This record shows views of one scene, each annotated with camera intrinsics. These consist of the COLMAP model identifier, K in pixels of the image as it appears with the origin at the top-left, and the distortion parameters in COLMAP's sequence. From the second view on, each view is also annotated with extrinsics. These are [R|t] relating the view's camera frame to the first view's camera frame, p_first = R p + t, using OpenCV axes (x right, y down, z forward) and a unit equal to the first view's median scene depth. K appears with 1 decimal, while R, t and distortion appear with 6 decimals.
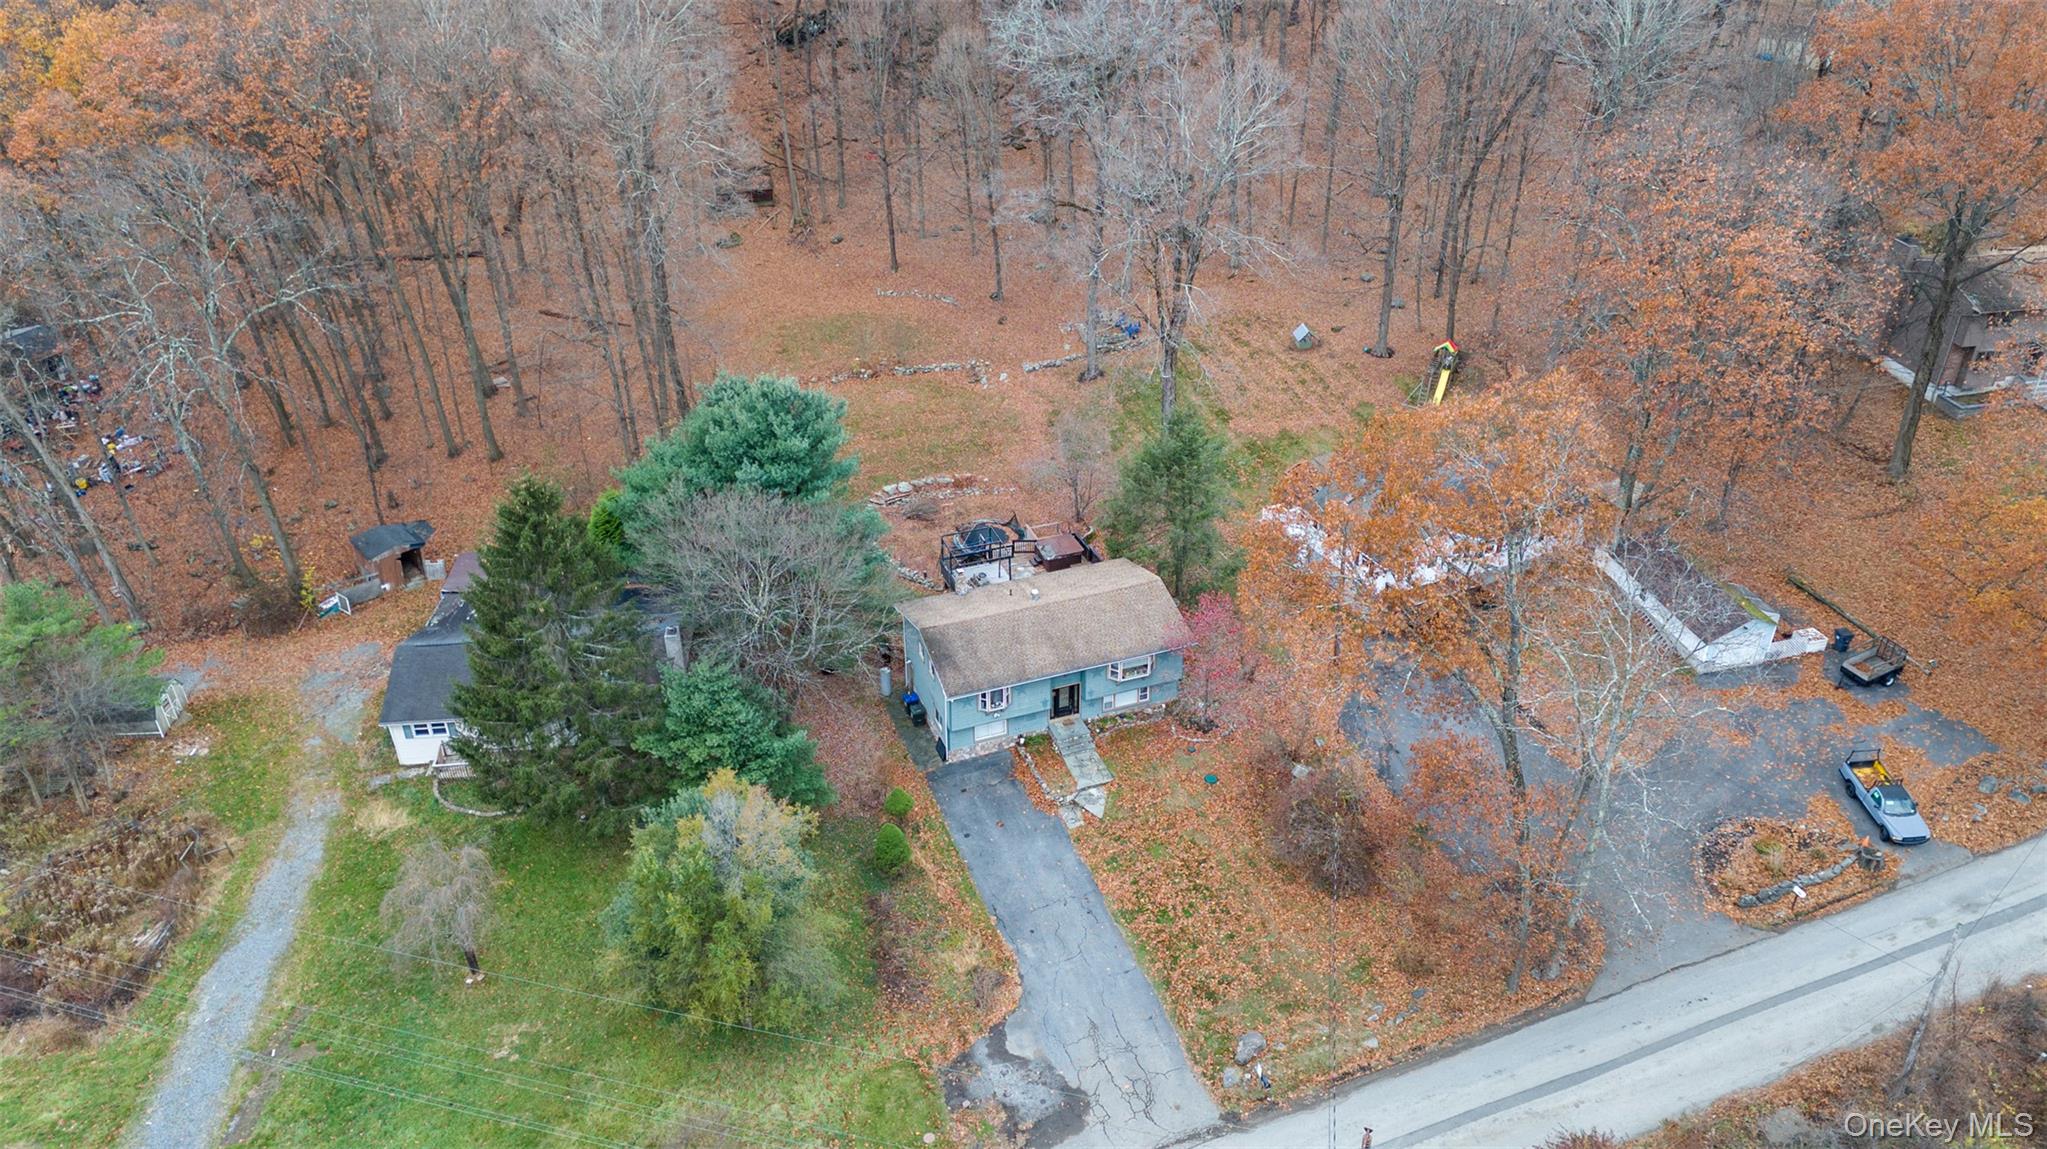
lens RADIAL K [[1510.5, 0, 1023.5], [0, 1510.5, 574.5], [0, 0, 1]] dist [0.038589, -0.002014]
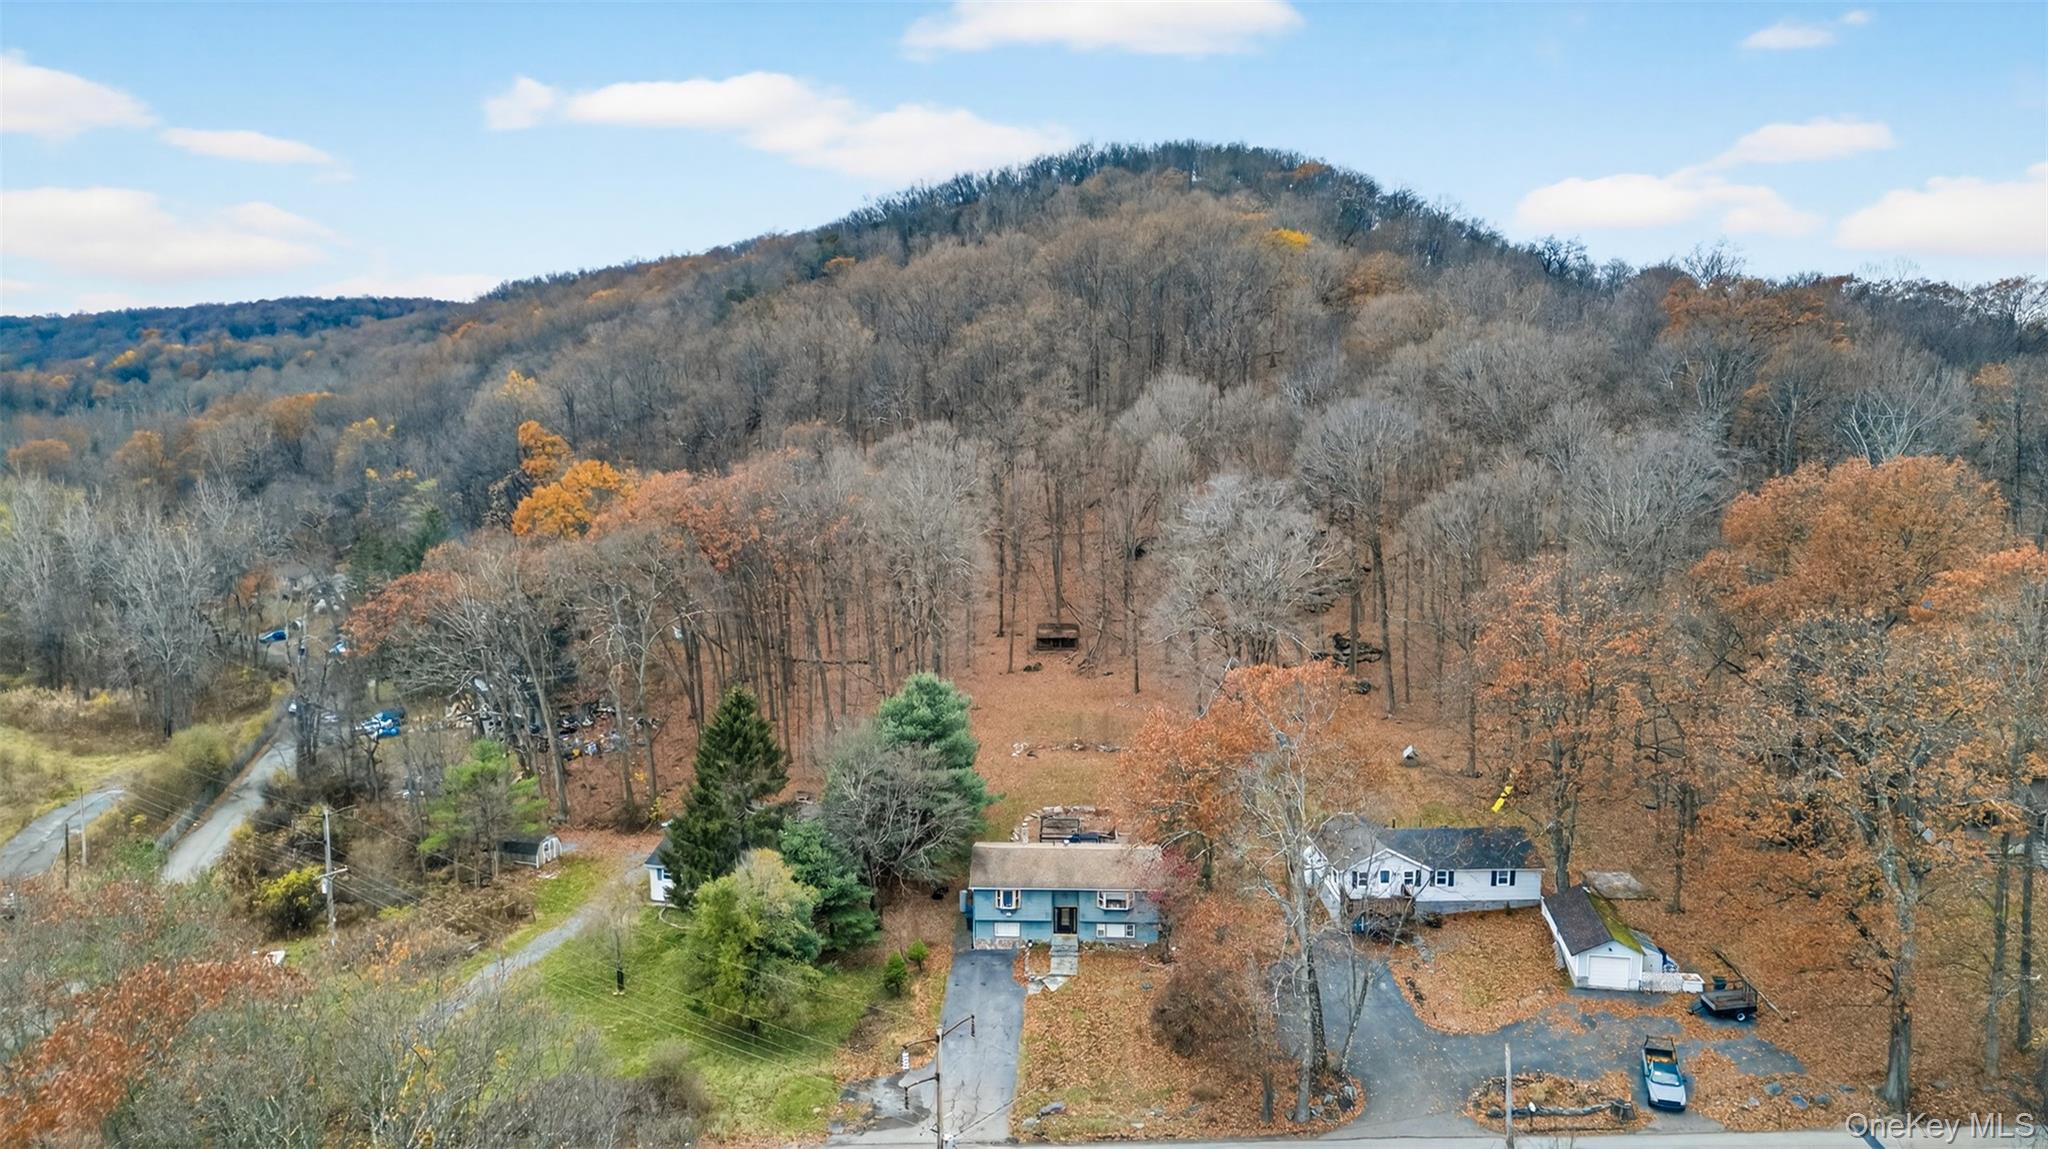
lens RADIAL K [[1464.5, 0, 1024.0], [0, 1464.5, 574.5], [0, 0, 1]] dist [-0.002402, -0.003263]
pose [[0.924319, 0.067890, -0.375532, 0.500622], [-0.209232, 0.913115, -0.349919, 0.289042], [0.319148, 0.402010, 0.858215, -0.279535]]
